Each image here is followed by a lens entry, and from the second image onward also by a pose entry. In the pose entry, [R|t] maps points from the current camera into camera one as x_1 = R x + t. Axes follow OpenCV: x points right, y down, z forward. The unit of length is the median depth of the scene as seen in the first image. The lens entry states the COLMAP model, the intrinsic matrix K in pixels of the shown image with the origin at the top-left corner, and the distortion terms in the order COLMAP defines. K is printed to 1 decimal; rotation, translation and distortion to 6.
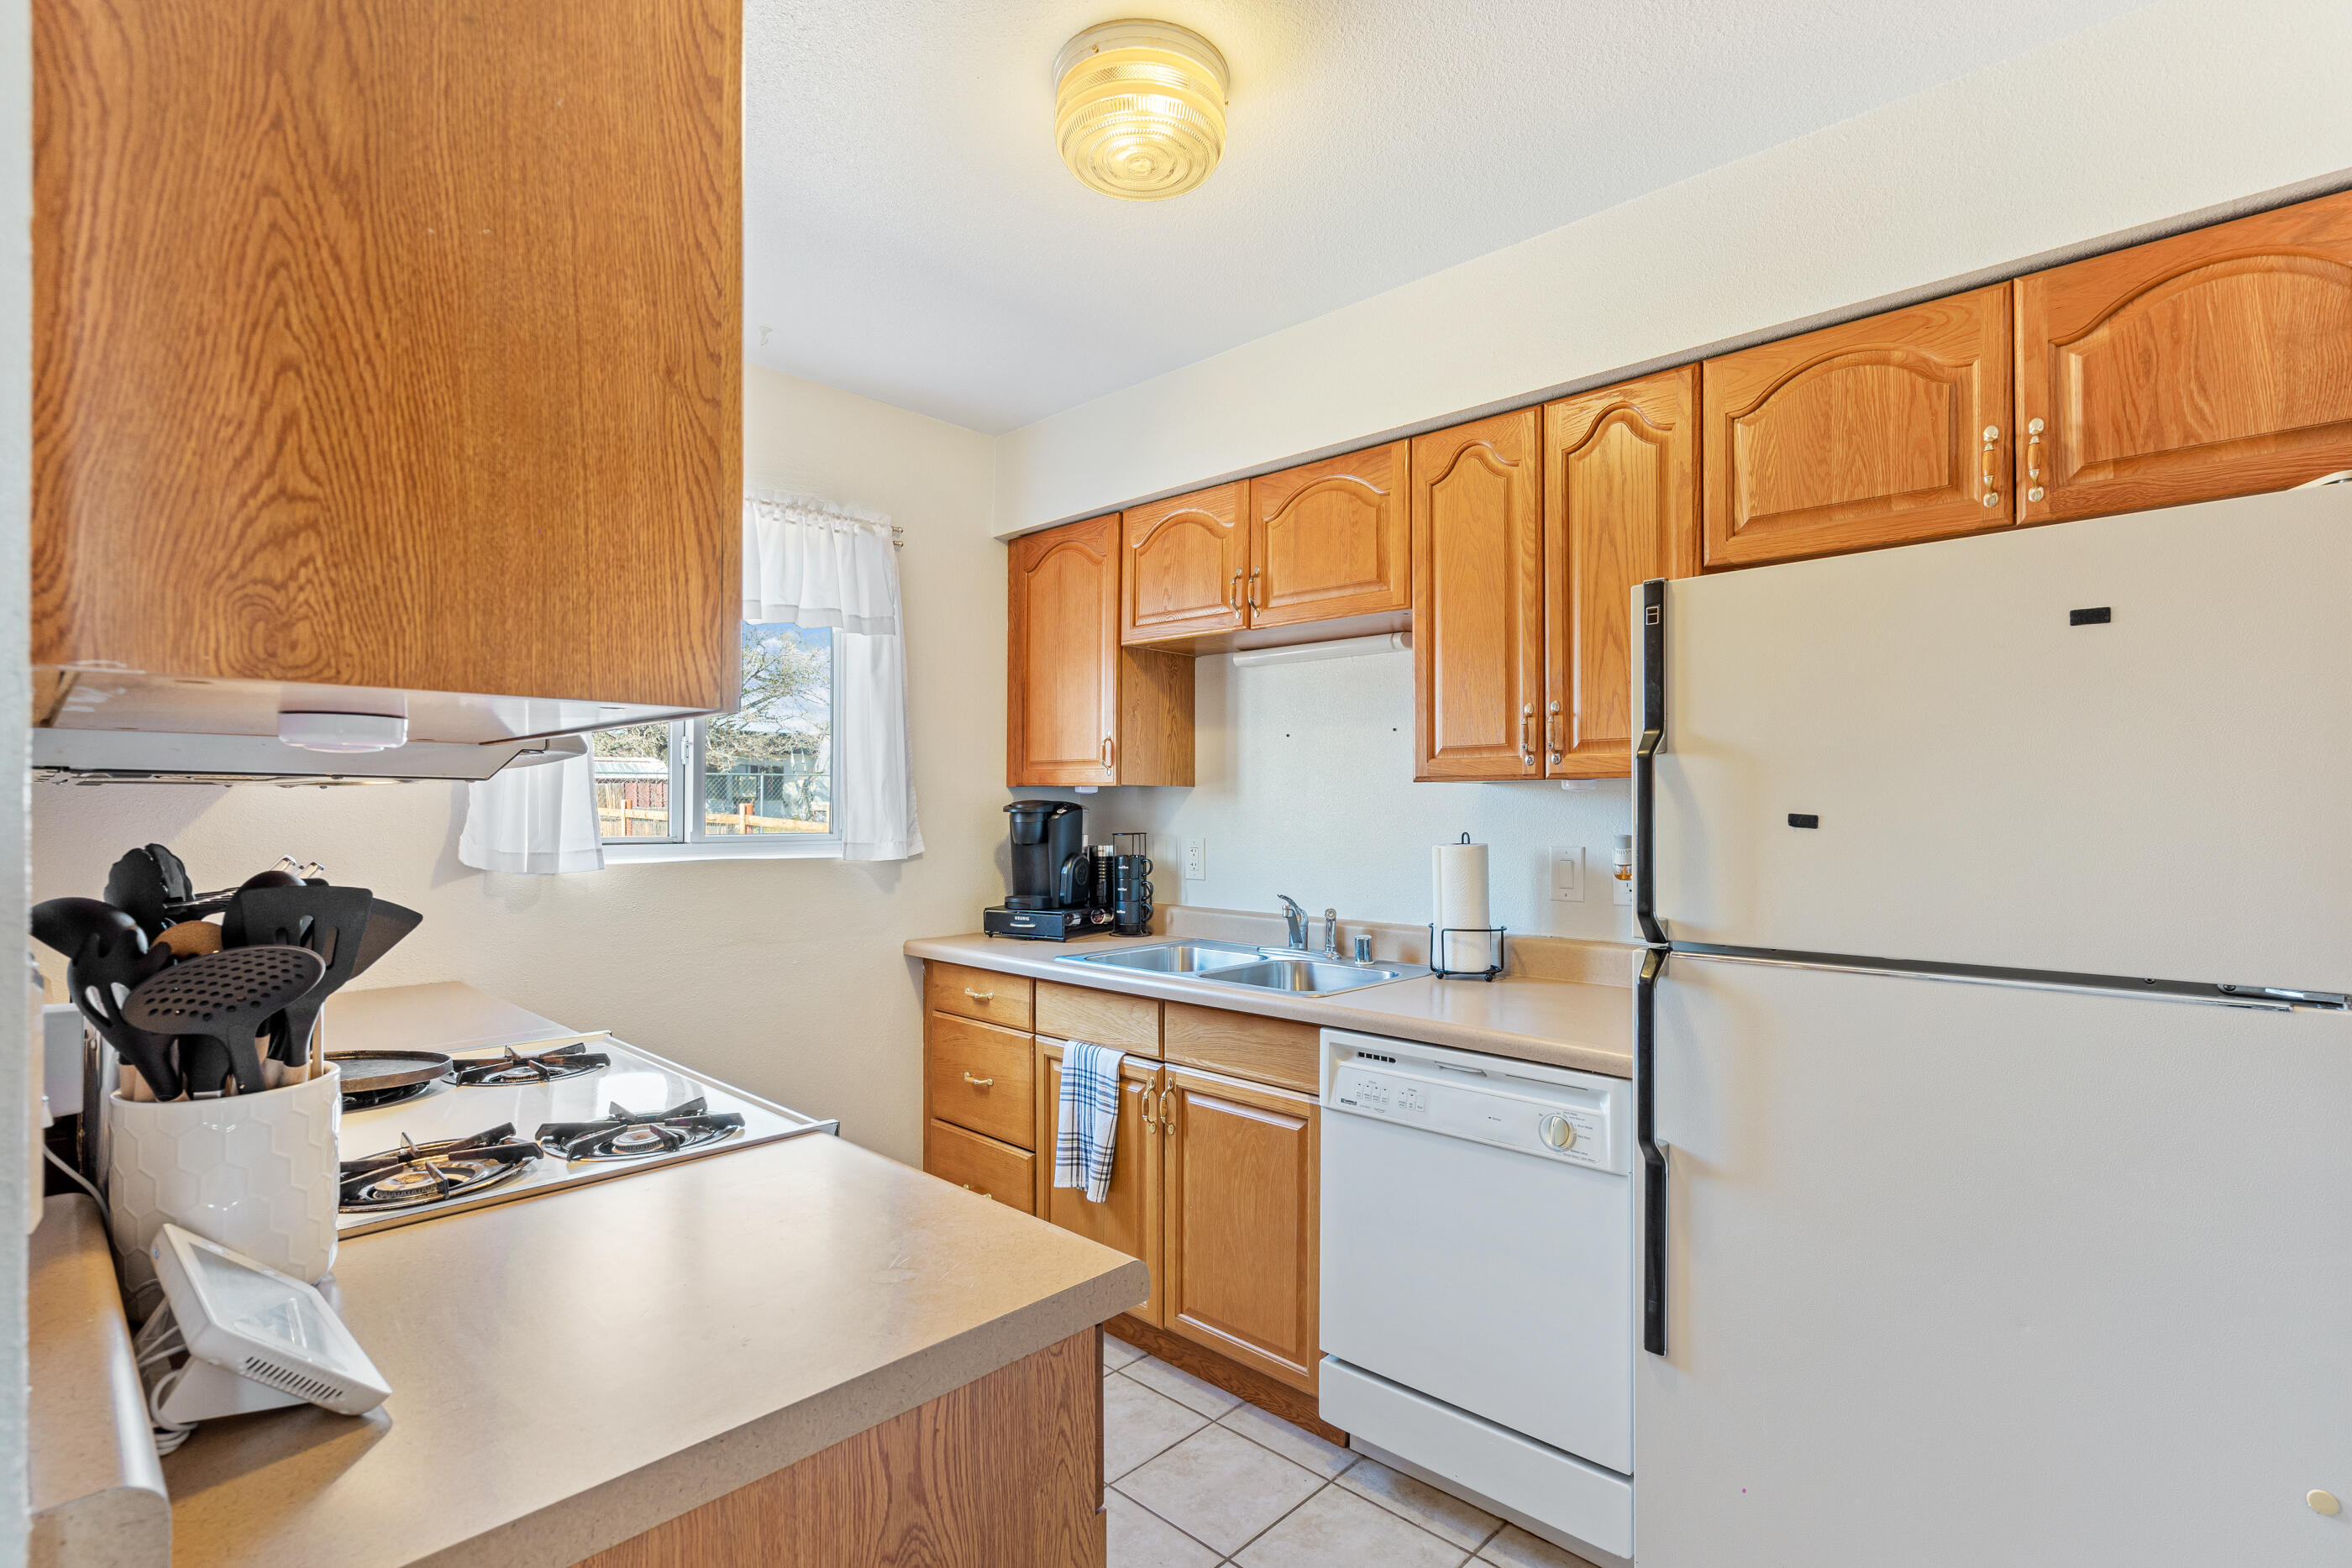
lens RADIAL K [[1099.6, 0, 1183.0], [0, 1099.6, 800.0], [0, 0, 1]] dist [-0.003595, 0.000847]
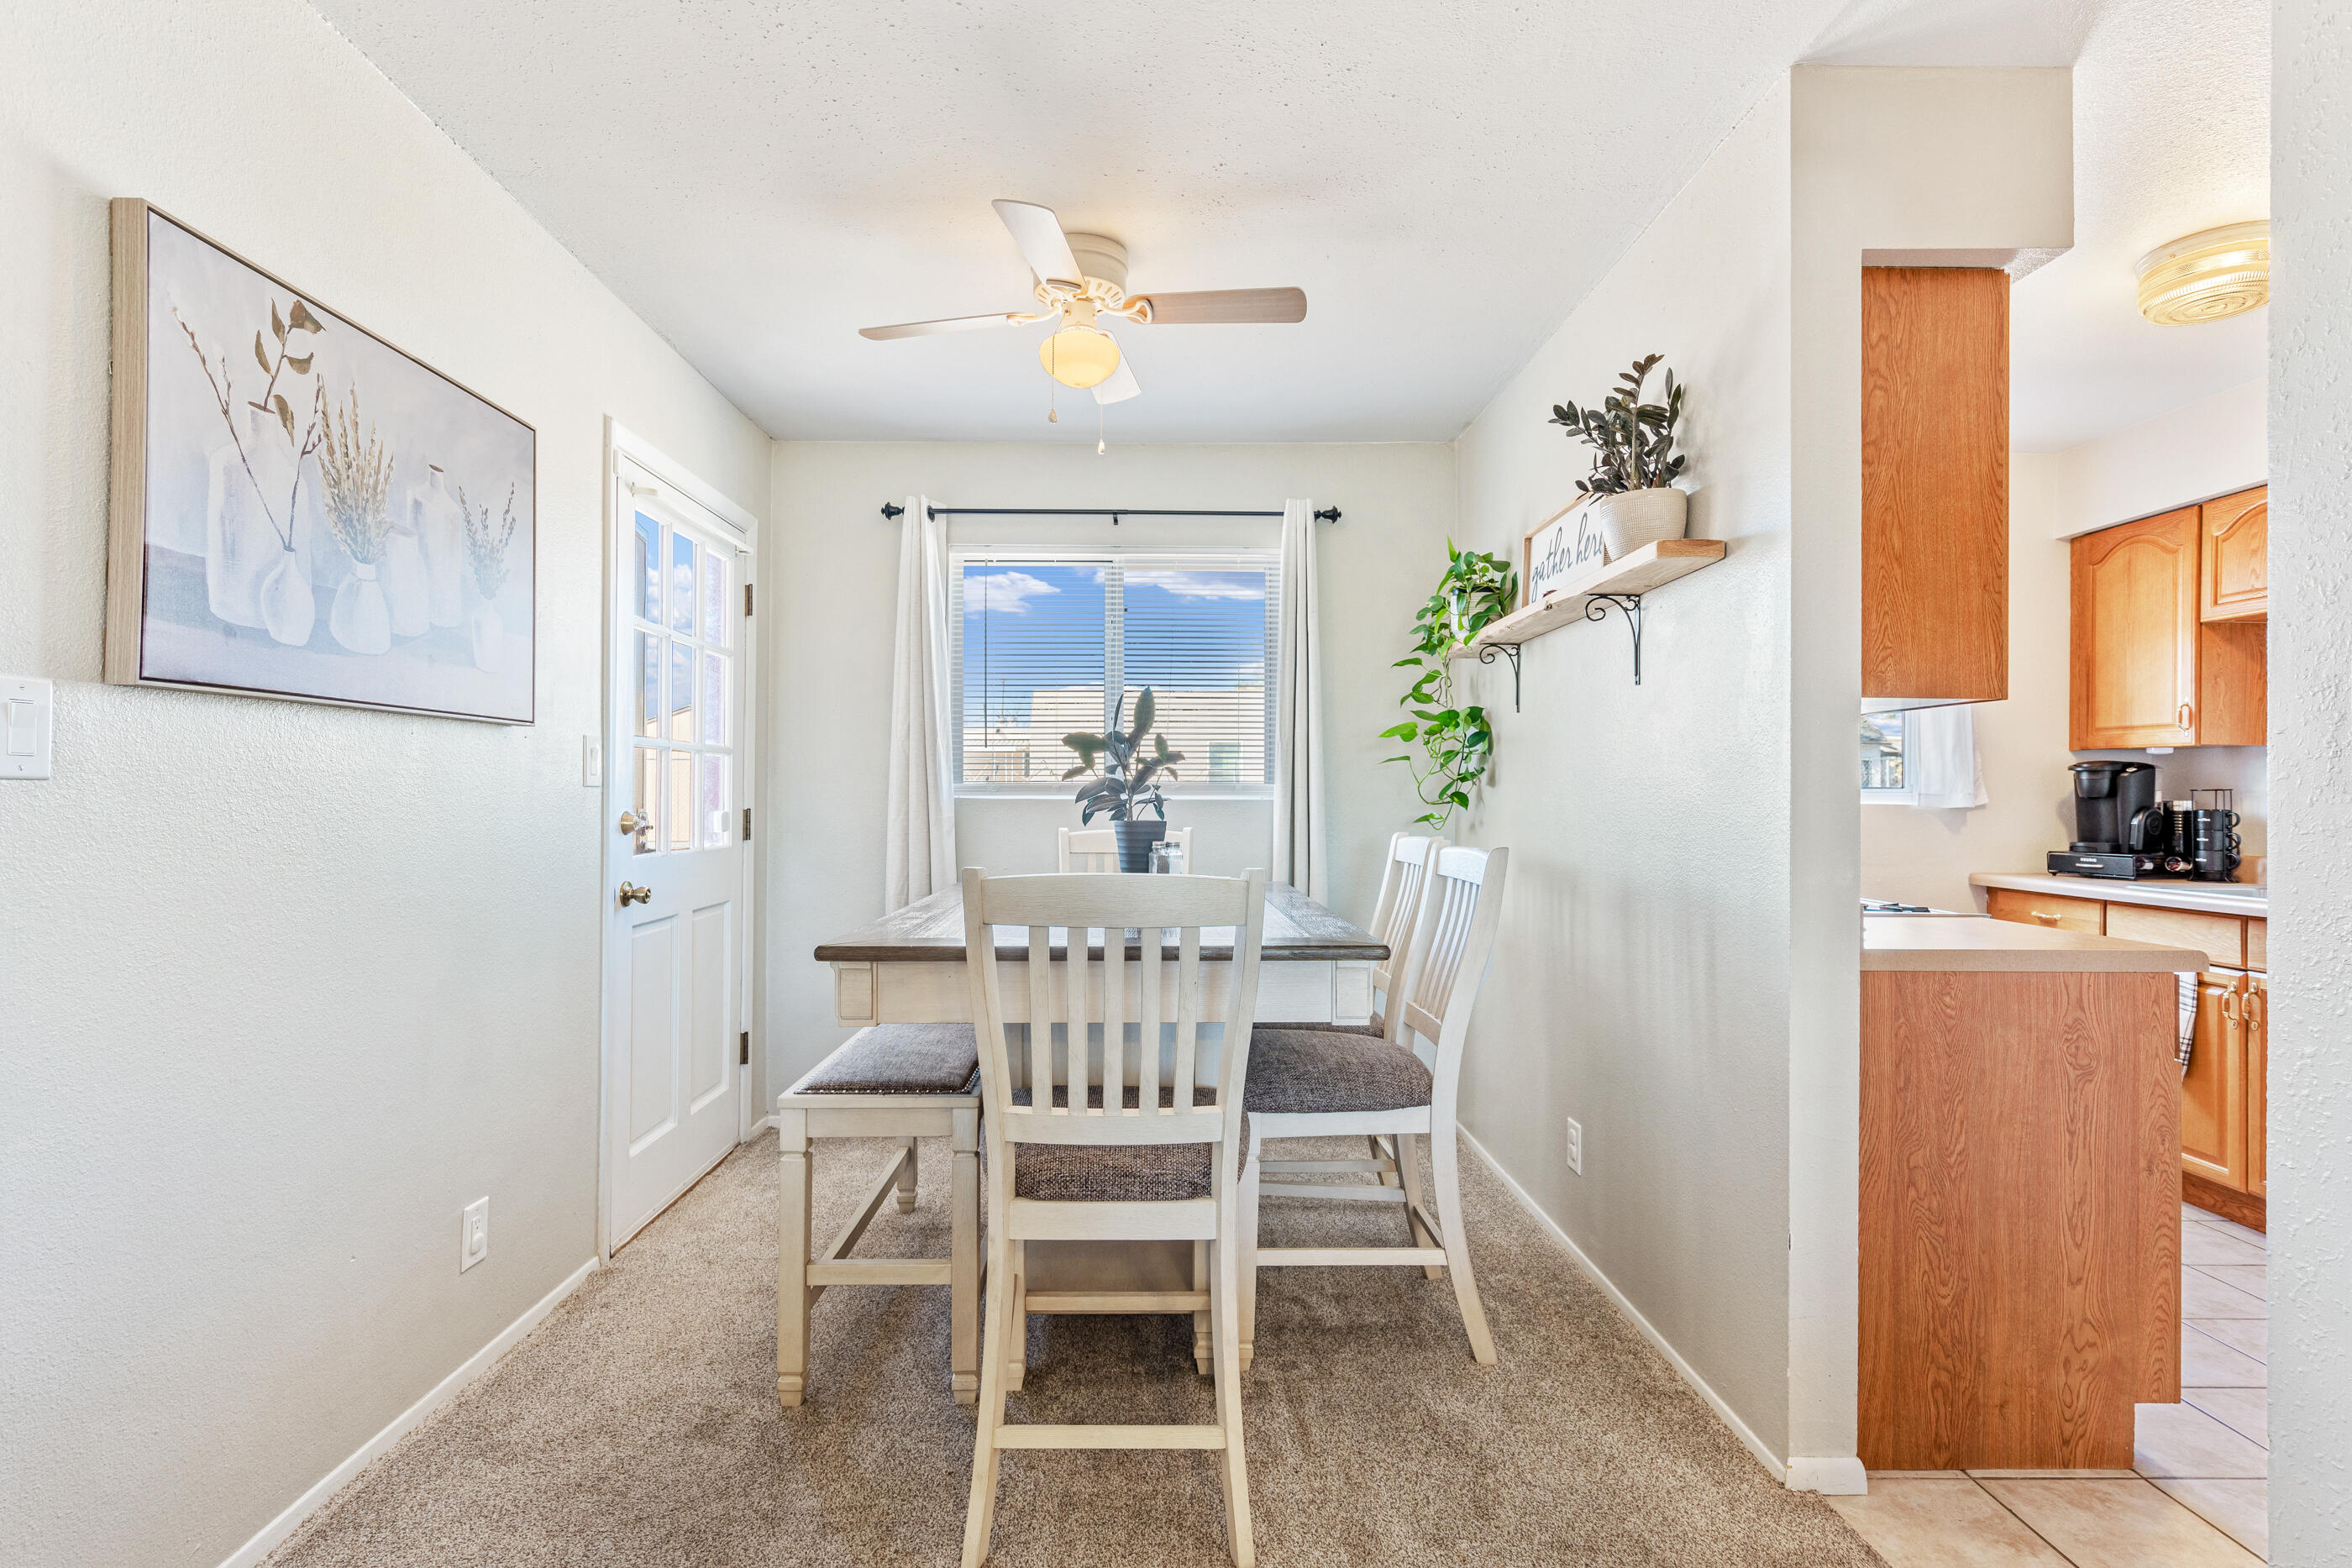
lens RADIAL K [[1143.6, 0, 1176.0], [0, 1143.6, 784.0], [0, 0, 1]] dist [0.002125, 0.000243]
pose [[0.702229, -0.001925, -0.711949, 0.062146], [-0.002292, 0.999985, -0.004965, 0.051013], [0.711948, 0.005118, 0.702214, -0.842051]]
